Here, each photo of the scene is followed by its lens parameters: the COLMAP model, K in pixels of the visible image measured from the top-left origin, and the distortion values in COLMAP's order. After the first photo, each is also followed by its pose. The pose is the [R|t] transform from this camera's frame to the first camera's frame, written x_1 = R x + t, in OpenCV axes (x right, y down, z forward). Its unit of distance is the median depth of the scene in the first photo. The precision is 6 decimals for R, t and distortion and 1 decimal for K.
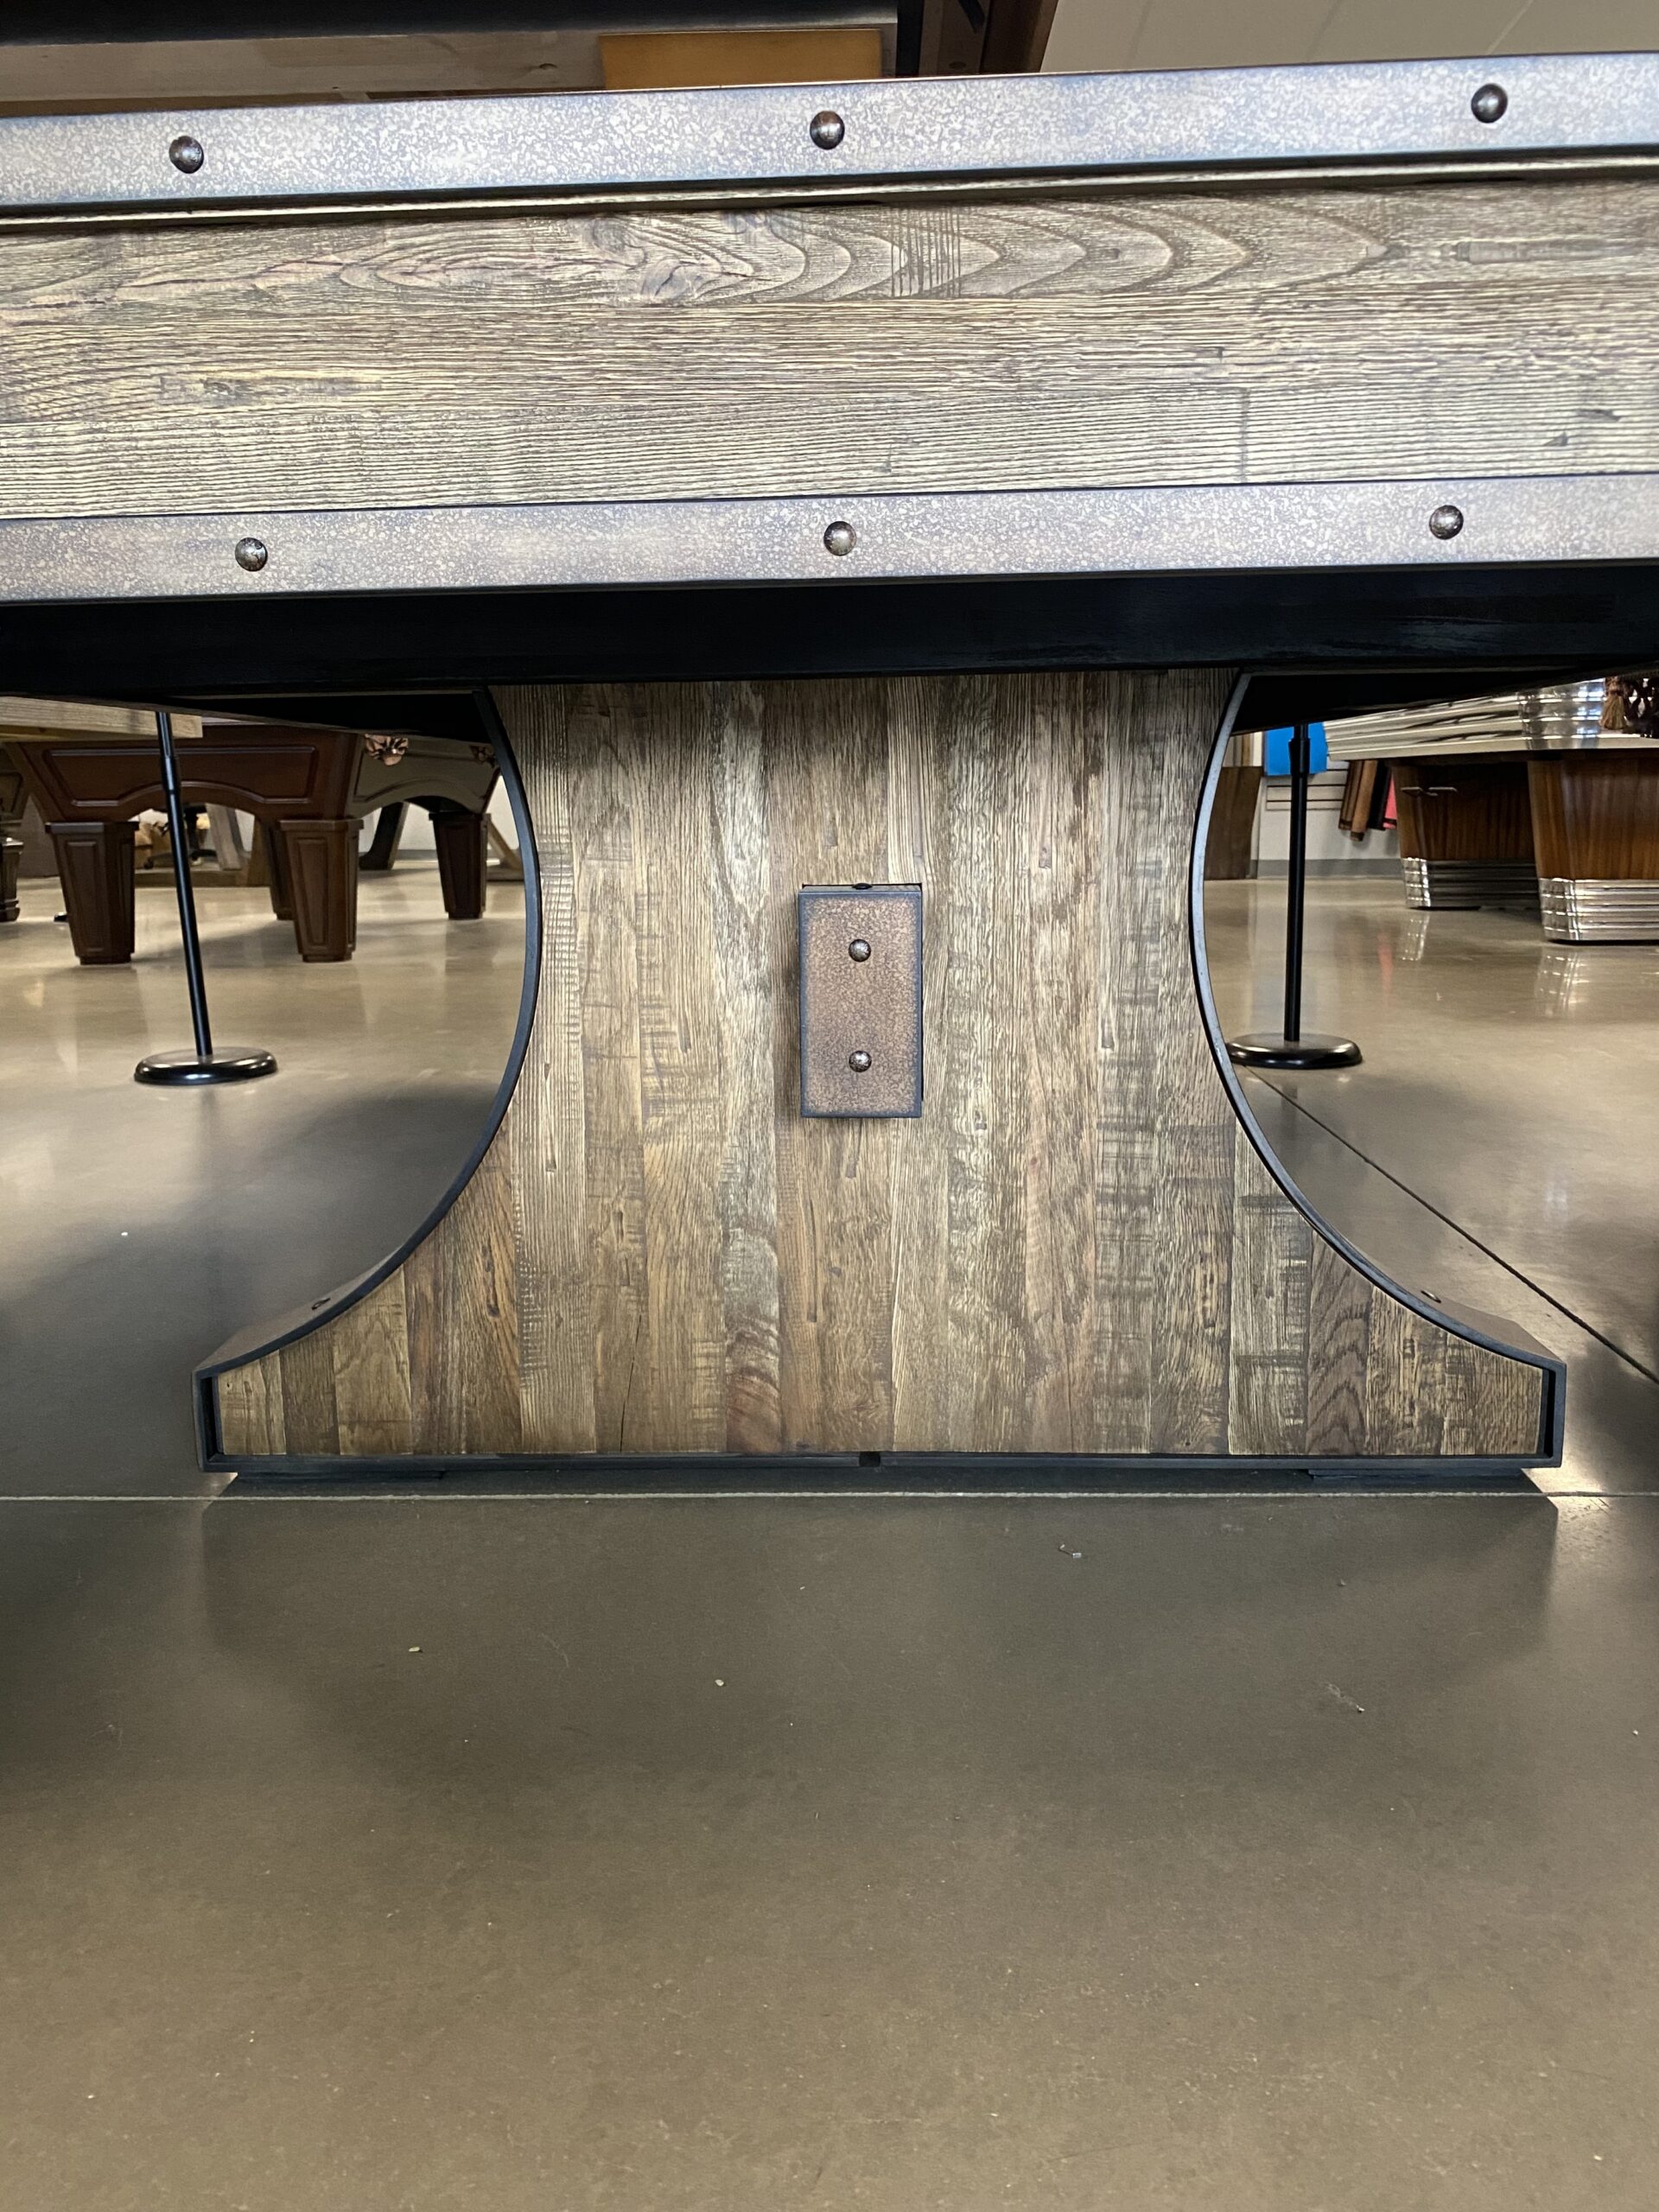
lens RADIAL K [[1695.7, 0, 815.8], [0, 1695.7, 1110.1], [0, 0, 1]] dist [0.032235, -0.054159]
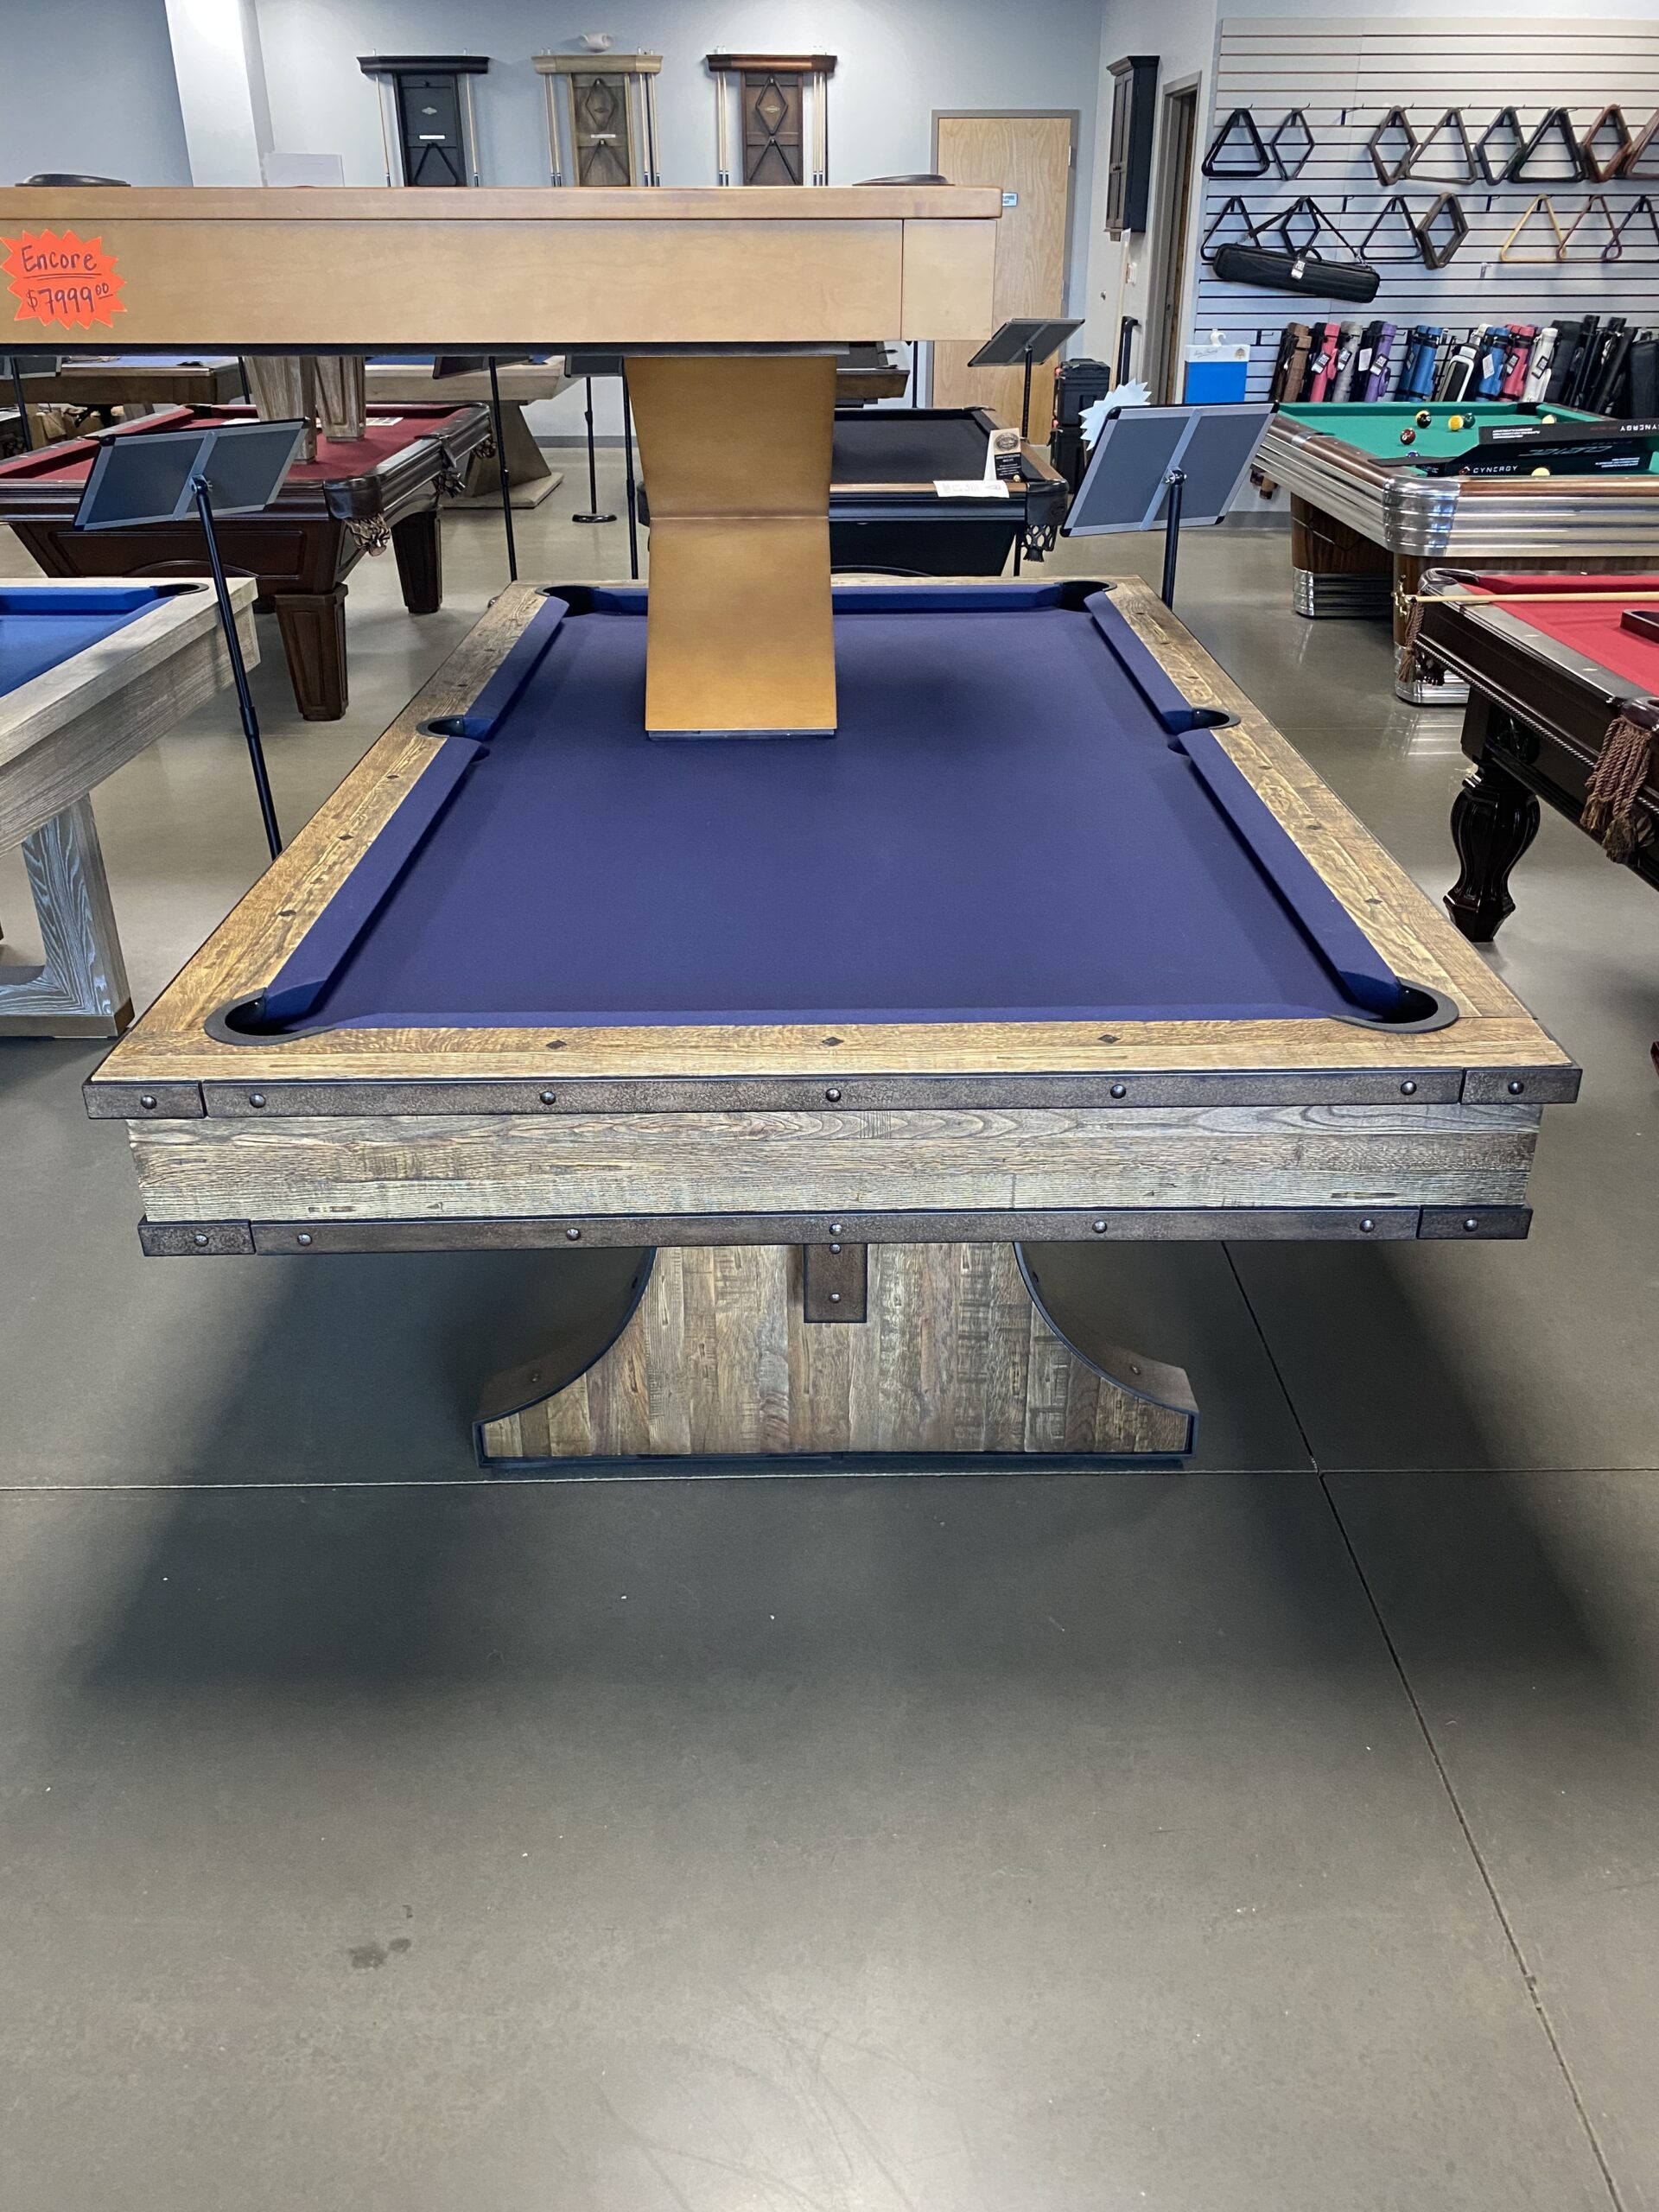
lens RADIAL K [[1695.7, 0, 837.1], [0, 1695.7, 1097.0], [0, 0, 1]] dist [0.032235, -0.054159]
pose [[0.998407, -0.013251, 0.054841, -0.067676], [-0.002942, 0.958476, 0.285156, -0.730136], [-0.056342, -0.284864, 0.956911, -0.706083]]
